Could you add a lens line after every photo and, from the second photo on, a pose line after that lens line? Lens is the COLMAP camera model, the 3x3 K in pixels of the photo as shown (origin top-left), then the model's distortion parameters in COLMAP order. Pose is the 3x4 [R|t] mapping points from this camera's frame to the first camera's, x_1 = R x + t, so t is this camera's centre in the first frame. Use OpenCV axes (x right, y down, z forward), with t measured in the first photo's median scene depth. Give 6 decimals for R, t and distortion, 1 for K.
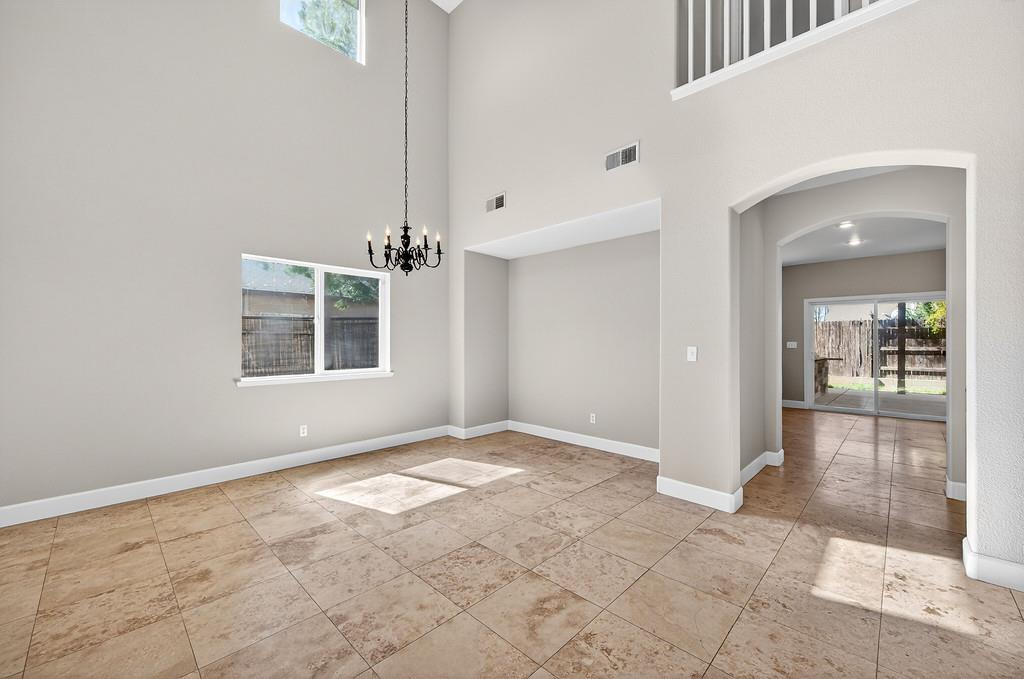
lens RADIAL K [[400.4, 0, 509.4], [0, 400.4, 342.5], [0, 0, 1]] dist [0.008525, -0.003121]
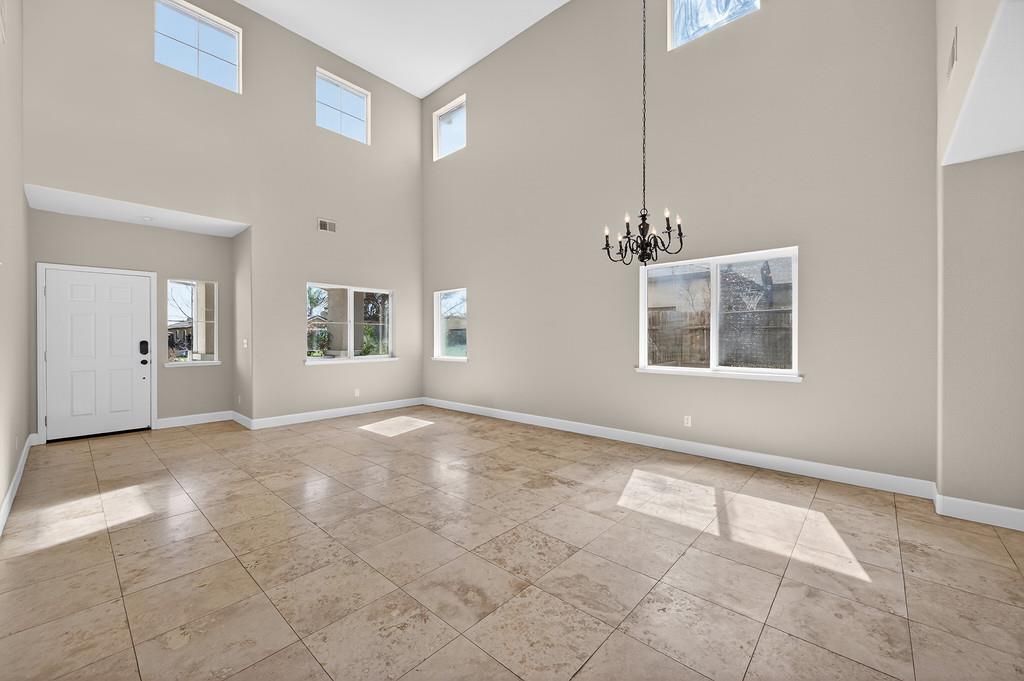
lens RADIAL K [[400.4, 0, 509.5], [0, 400.4, 339.9], [0, 0, 1]] dist [0.008525, -0.003121]
pose [[0.037920, 0.004603, -0.999270, 0.647369], [-0.001086, 0.999989, 0.004565, 0.003306], [0.999280, 0.000912, 0.037925, 0.614555]]
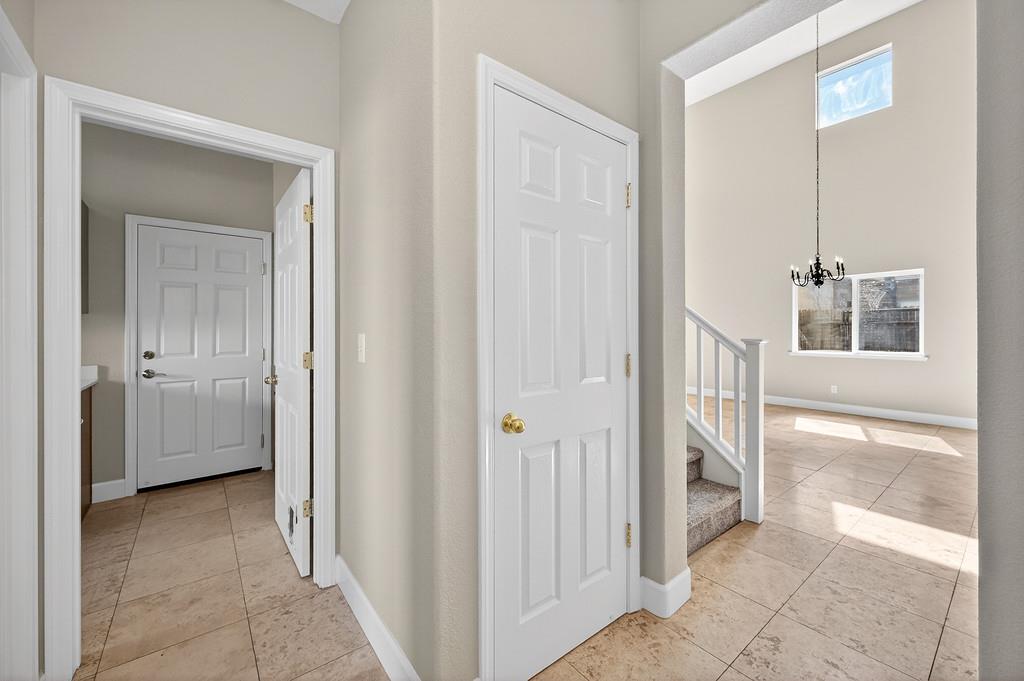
lens RADIAL K [[400.4, 0, 509.2], [0, 400.4, 331.1], [0, 0, 1]] dist [0.008525, -0.003121]
pose [[-0.133169, 0.000223, -0.991093, 1.415646], [0.000284, 1.000000, 0.000187, 0.003031], [0.991093, -0.000257, -0.133169, -0.001272]]
